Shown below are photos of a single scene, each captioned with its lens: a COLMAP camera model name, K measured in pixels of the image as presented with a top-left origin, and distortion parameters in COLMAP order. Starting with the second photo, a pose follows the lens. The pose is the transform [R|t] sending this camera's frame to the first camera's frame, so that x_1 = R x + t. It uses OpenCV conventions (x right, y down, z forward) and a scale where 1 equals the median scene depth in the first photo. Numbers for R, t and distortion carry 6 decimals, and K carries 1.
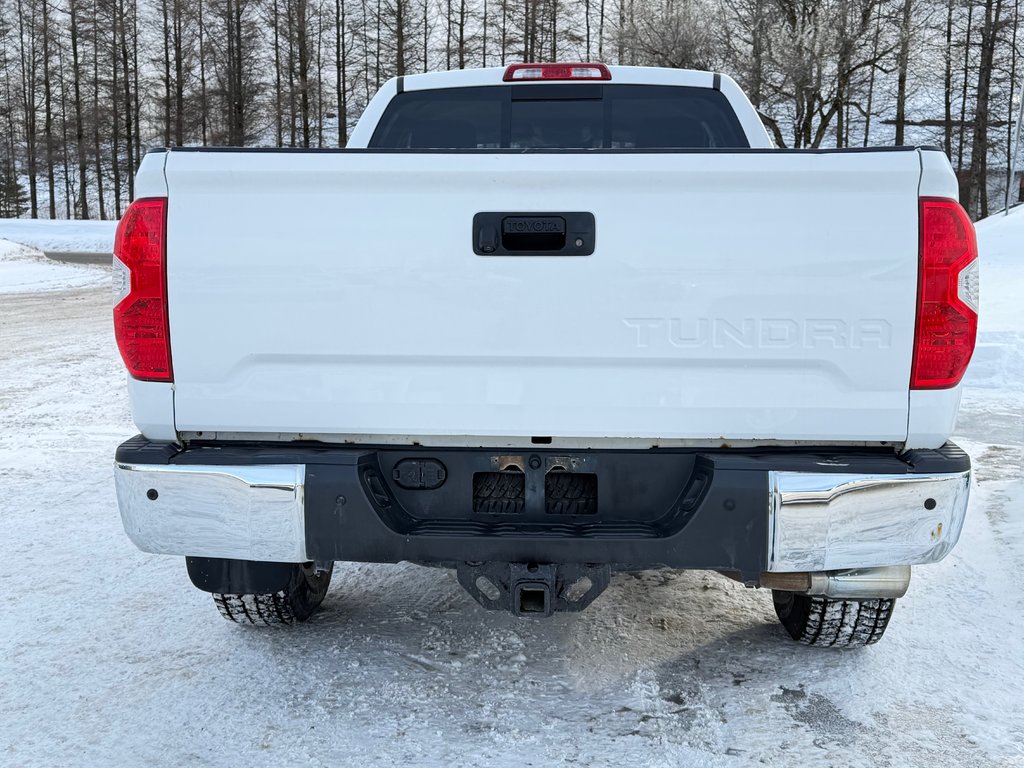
lens RADIAL K [[1190.2, 0, 508.7], [0, 1190.2, 383.2], [0, 0, 1]] dist [0.198293, -0.479476]
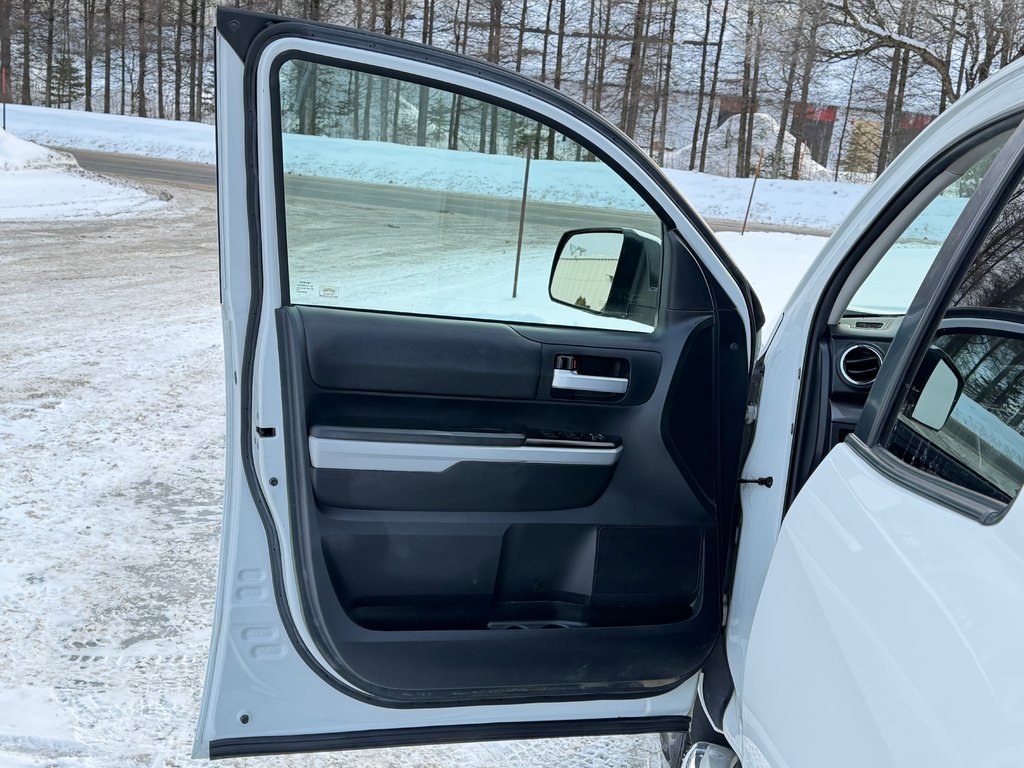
lens RADIAL K [[1216.0, 0, 512.0], [0, 1216.0, 384.0], [0, 0, 1]] dist [0.199829, -0.433964]
pose [[0.995645, 0.085106, -0.038052, -0.223000], [-0.082548, 0.994505, 0.064389, -0.193351], [0.043322, -0.060967, 0.997199, 0.853198]]
